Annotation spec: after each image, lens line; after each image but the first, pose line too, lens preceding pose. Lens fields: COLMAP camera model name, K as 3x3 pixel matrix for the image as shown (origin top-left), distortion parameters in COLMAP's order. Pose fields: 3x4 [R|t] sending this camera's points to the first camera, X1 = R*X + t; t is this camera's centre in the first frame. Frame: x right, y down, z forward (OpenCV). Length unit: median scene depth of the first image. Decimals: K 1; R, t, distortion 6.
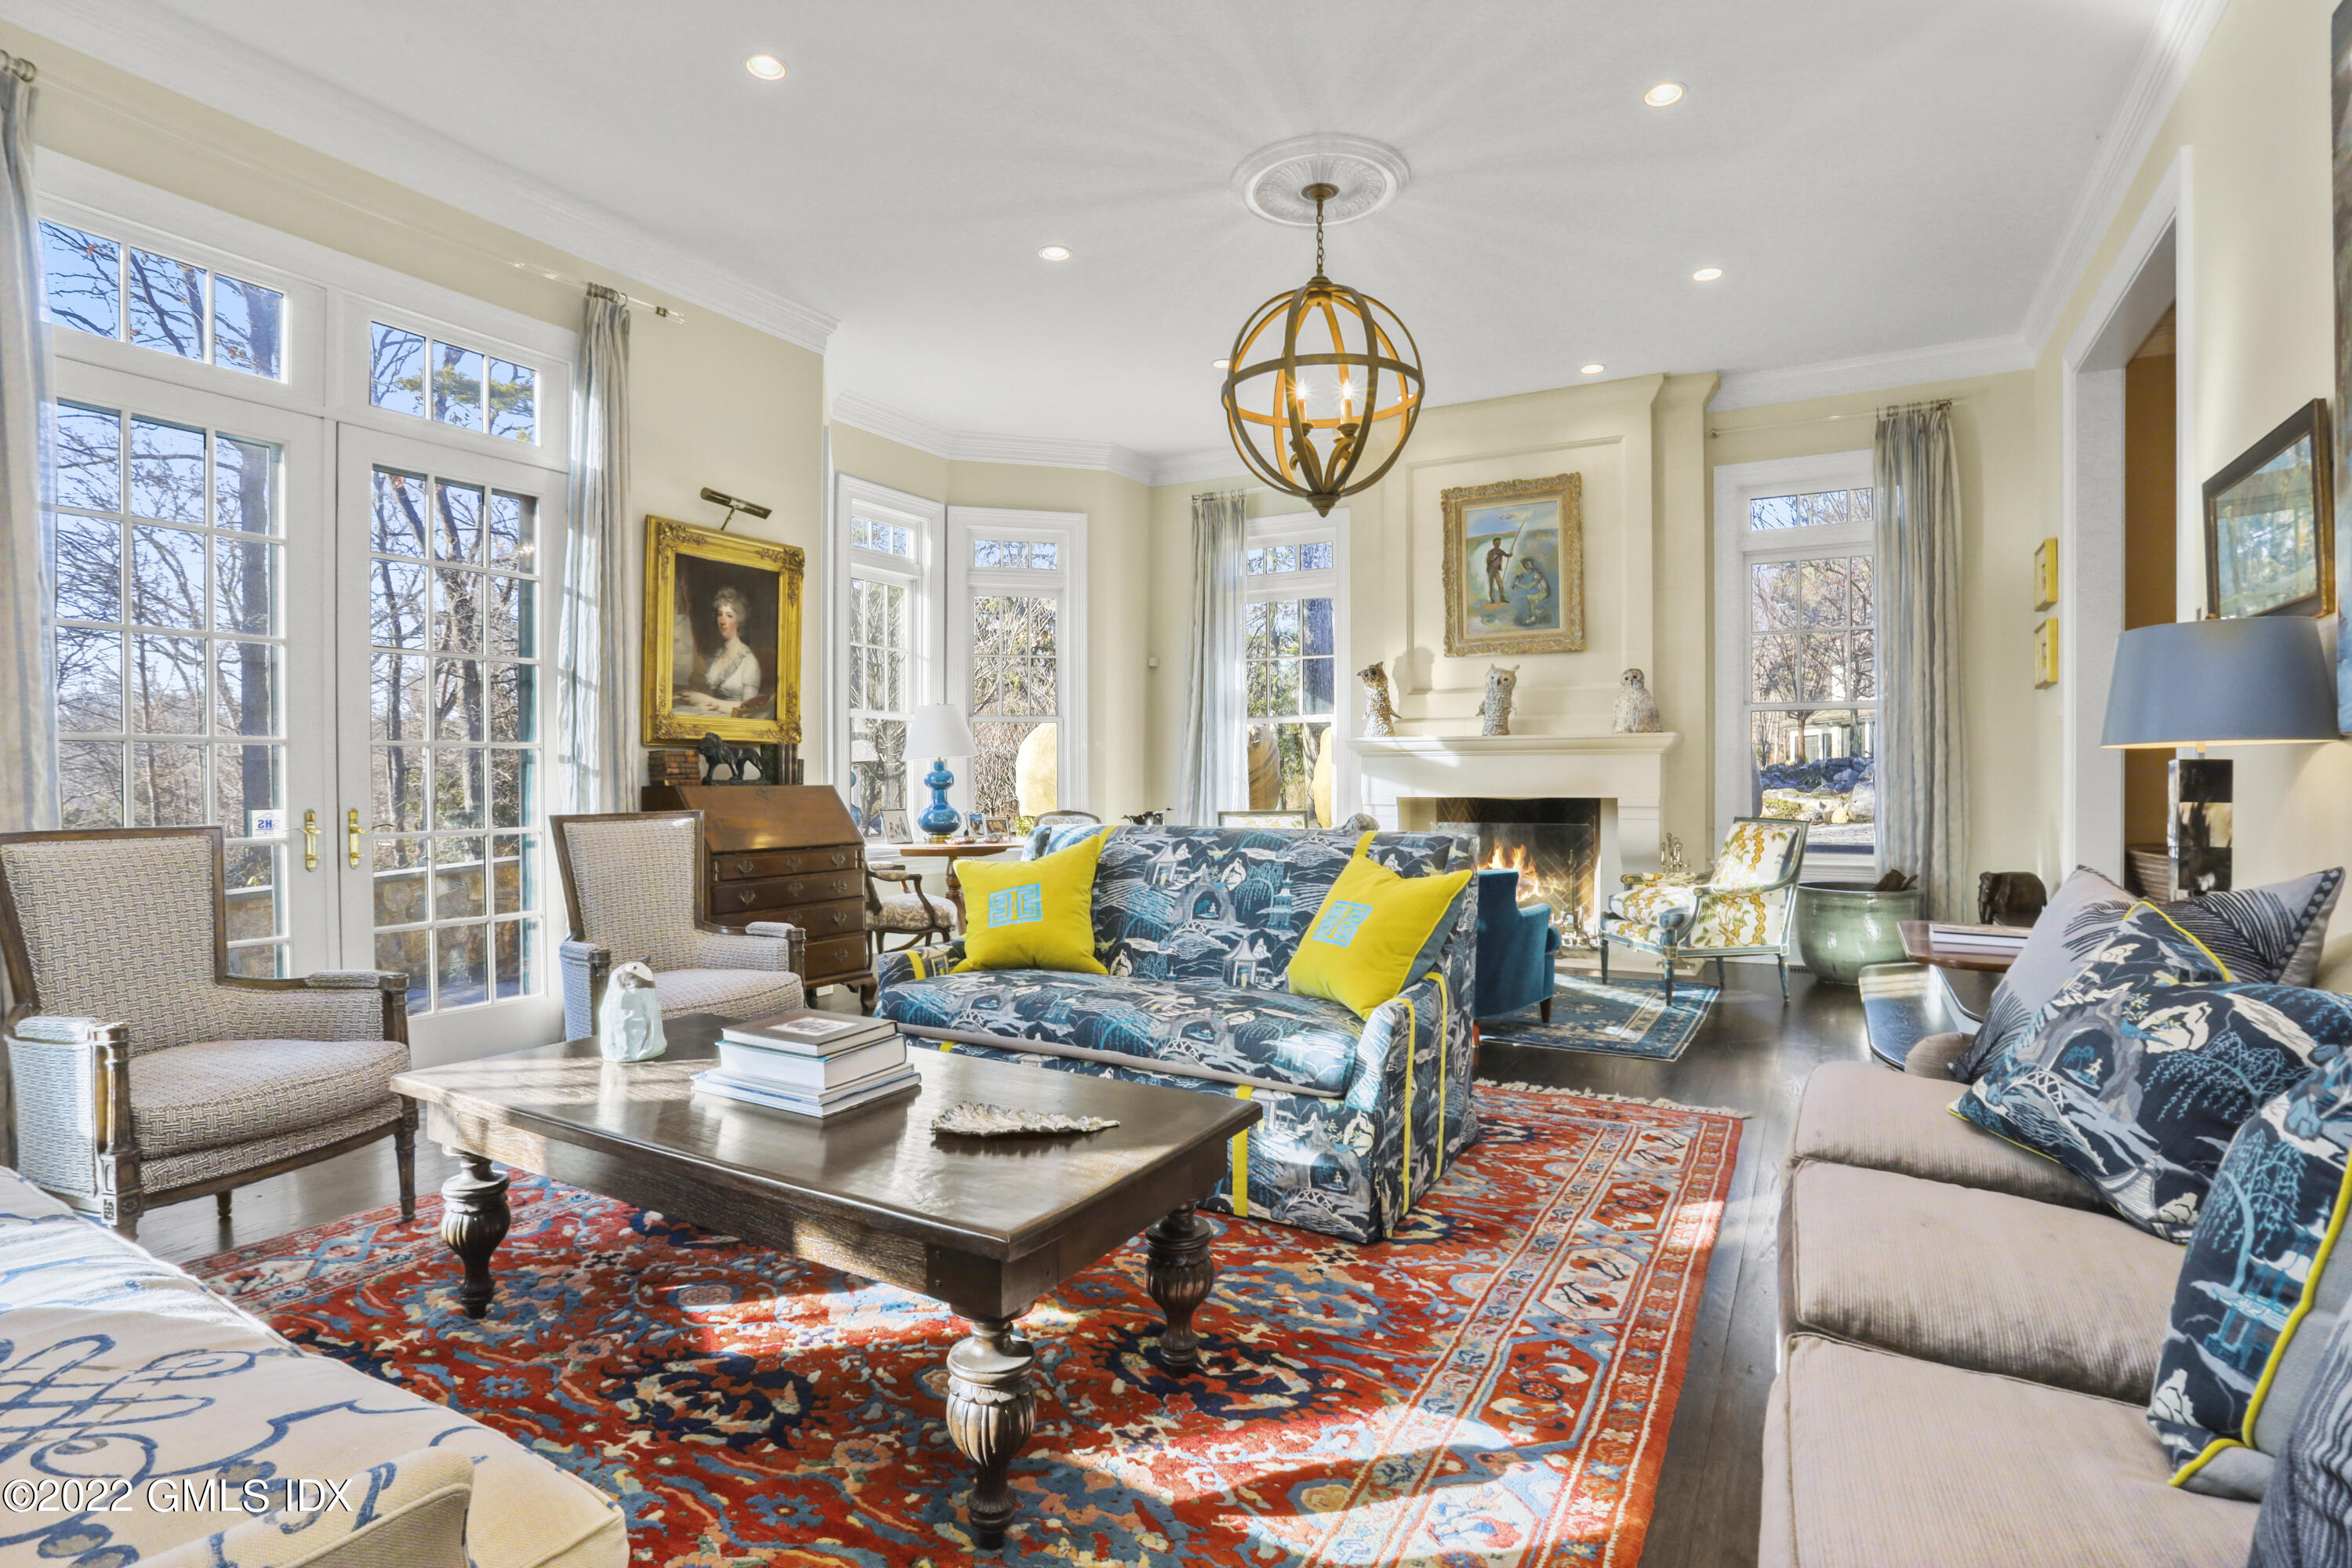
lens RADIAL K [[1142.7, 0, 1176.0], [0, 1142.7, 784.0], [0, 0, 1]] dist [-0.057224, 0.022240]
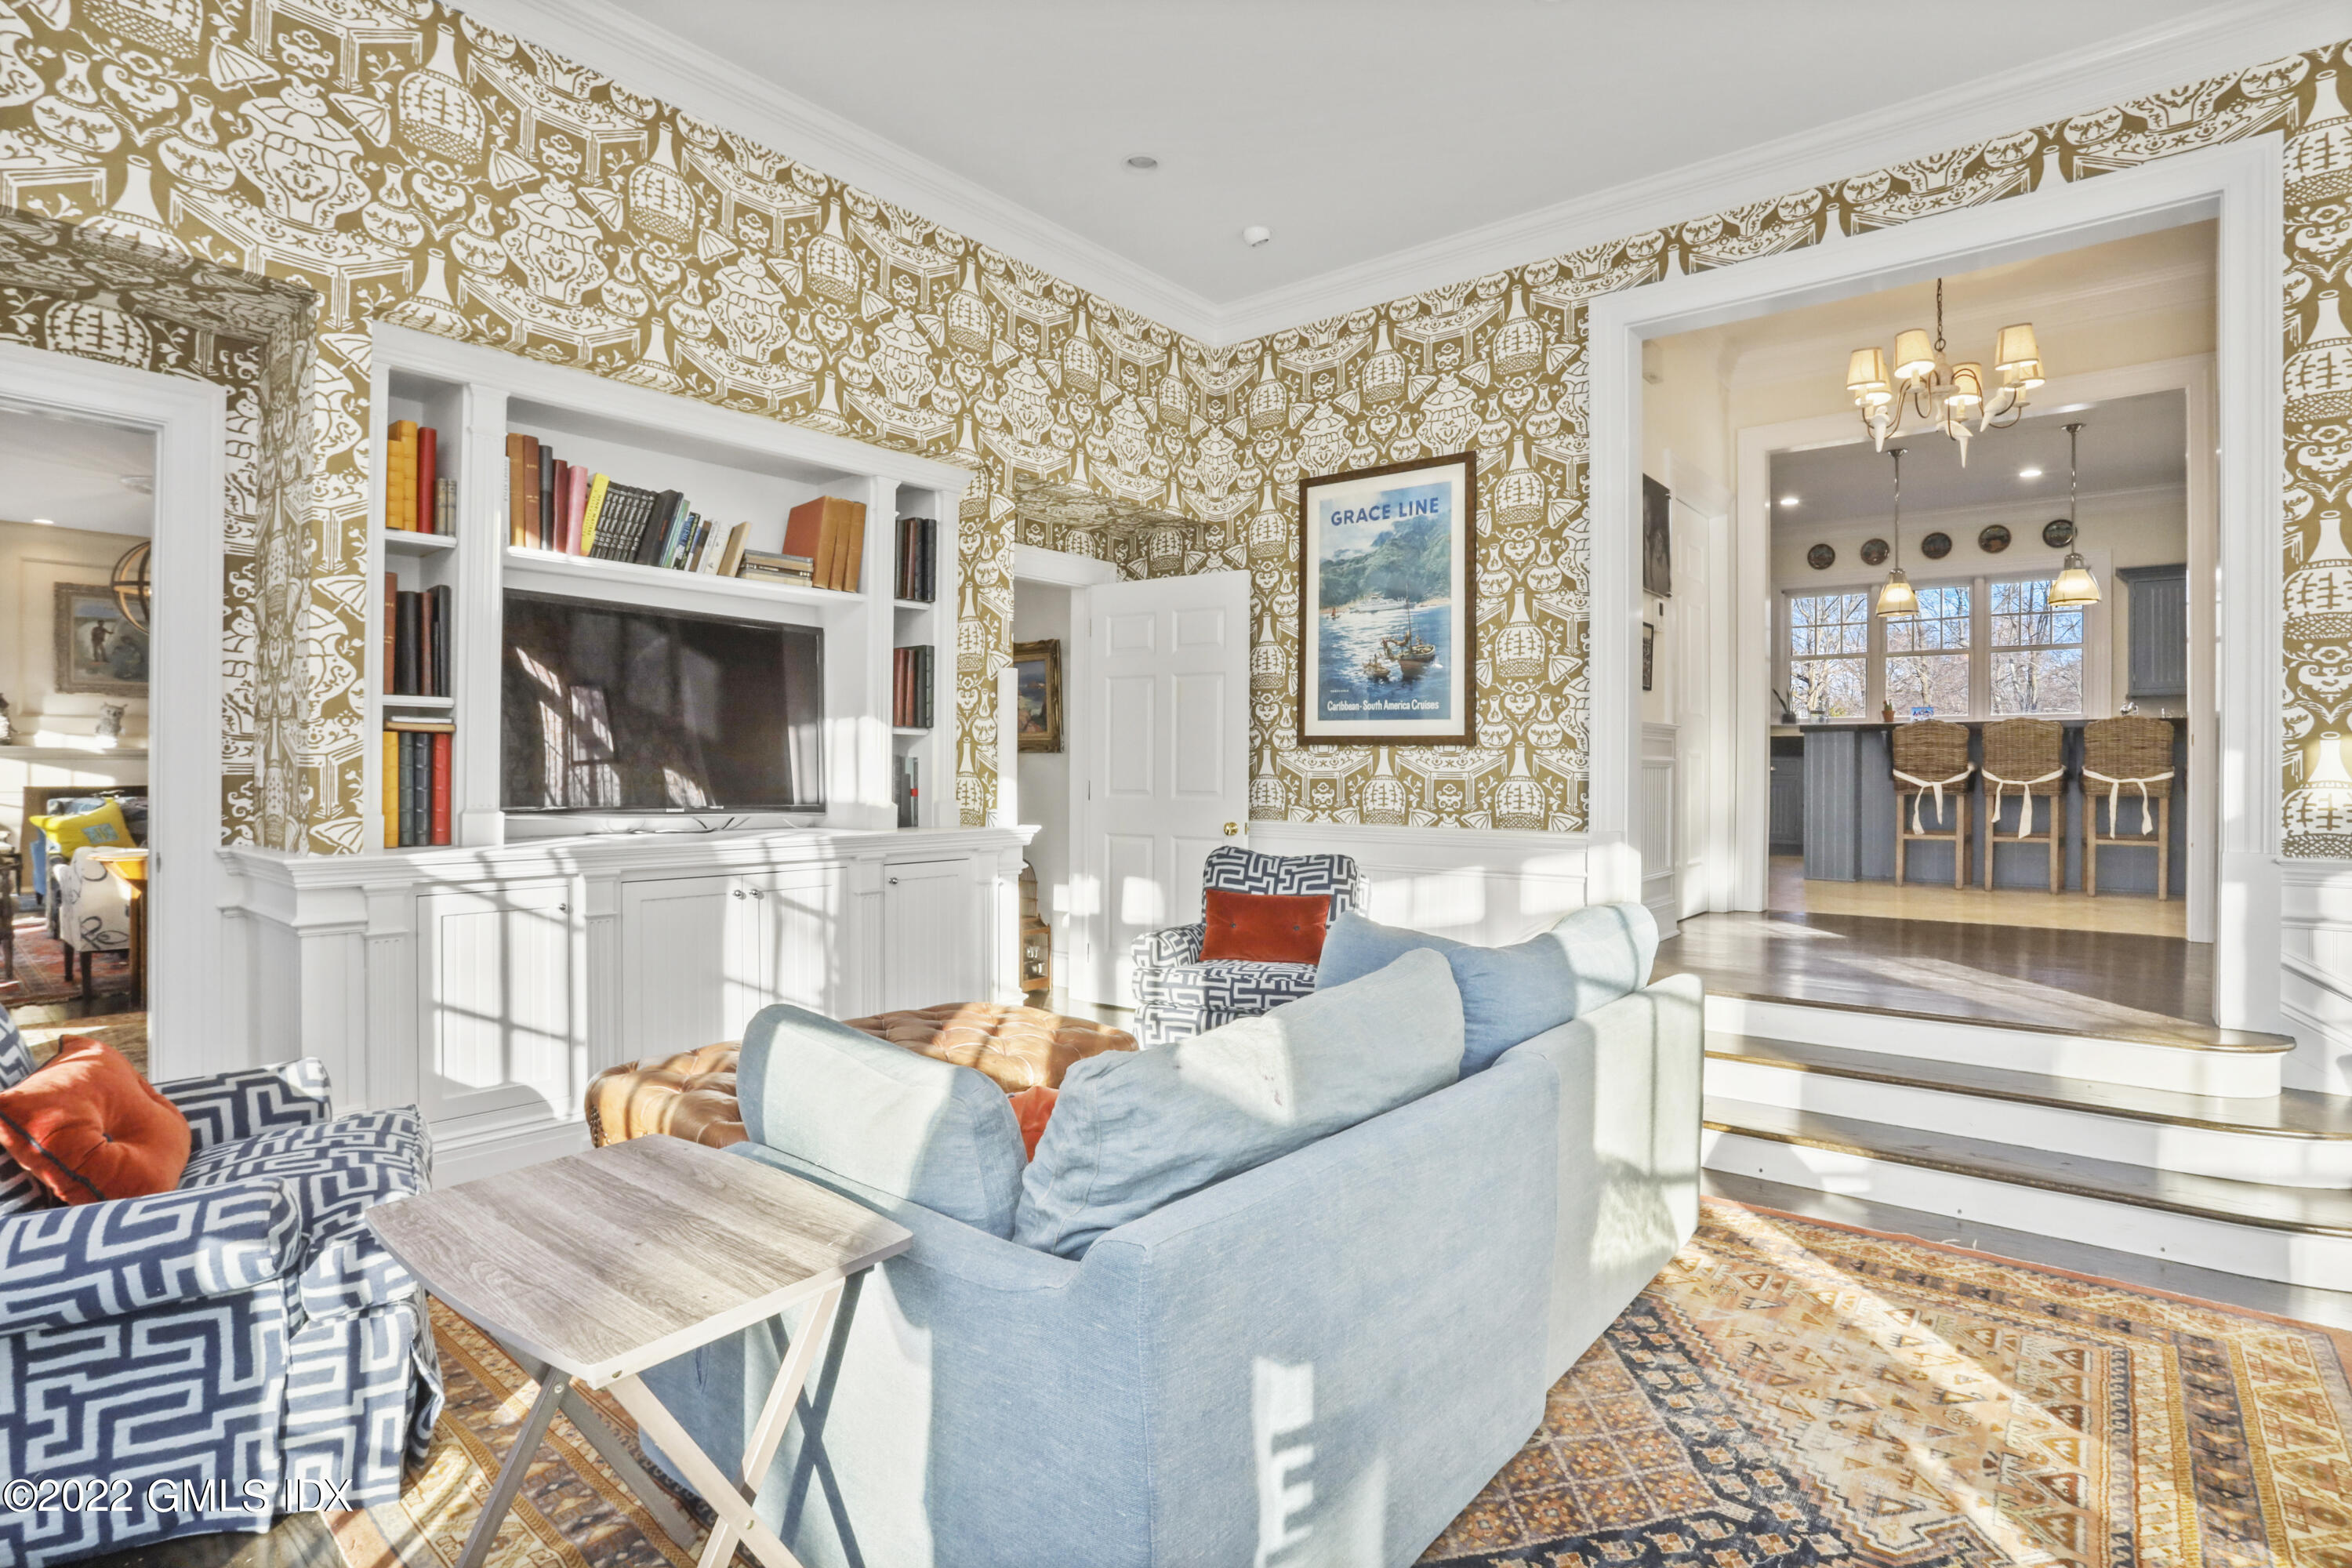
lens RADIAL K [[1142.7, 0, 1176.0], [0, 1142.7, 784.0], [0, 0, 1]] dist [-0.057224, 0.022240]
pose [[0.177018, -0.004638, 0.984197, -0.969708], [0.002785, 0.999987, 0.004211, 0.007601], [-0.984204, 0.001996, 0.177028, -0.744472]]
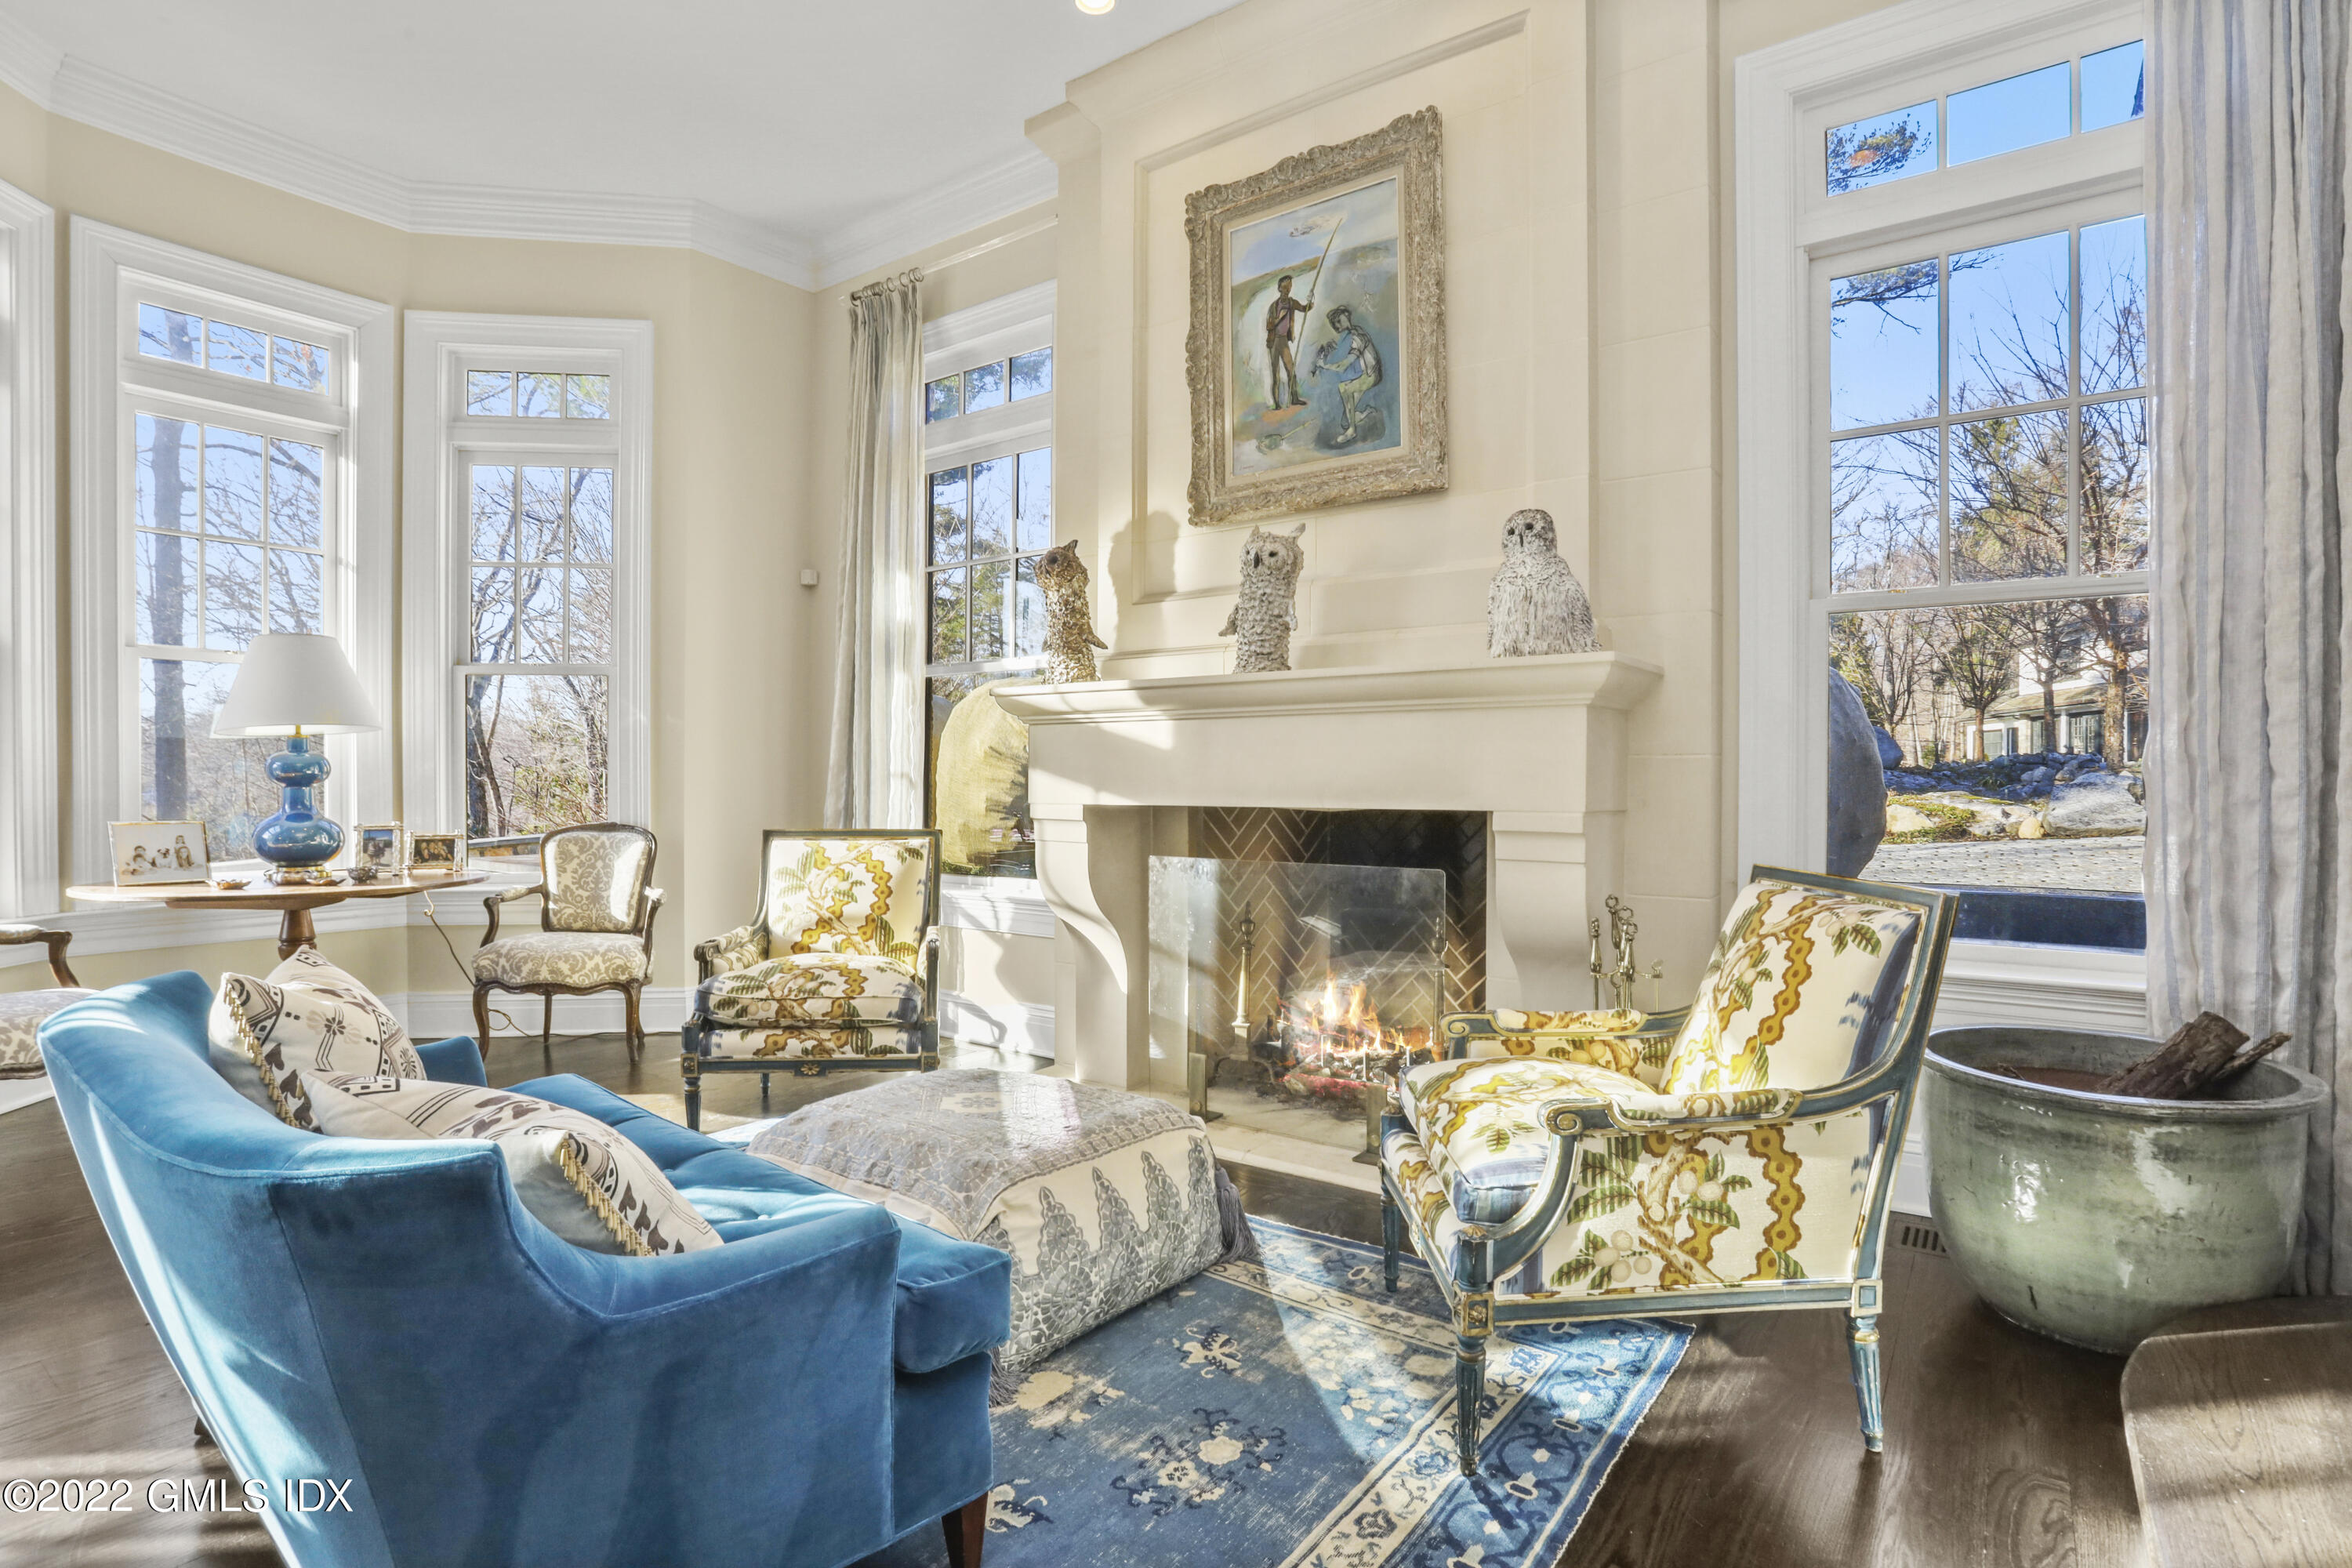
lens RADIAL K [[1142.7, 0, 1176.0], [0, 1142.7, 784.0], [0, 0, 1]] dist [-0.057224, 0.022240]
pose [[0.992957, 0.004250, -0.118397, 0.298234], [-0.004201, 0.999991, 0.000664, 0.002199], [0.118399, -0.000162, 0.992966, 0.516152]]
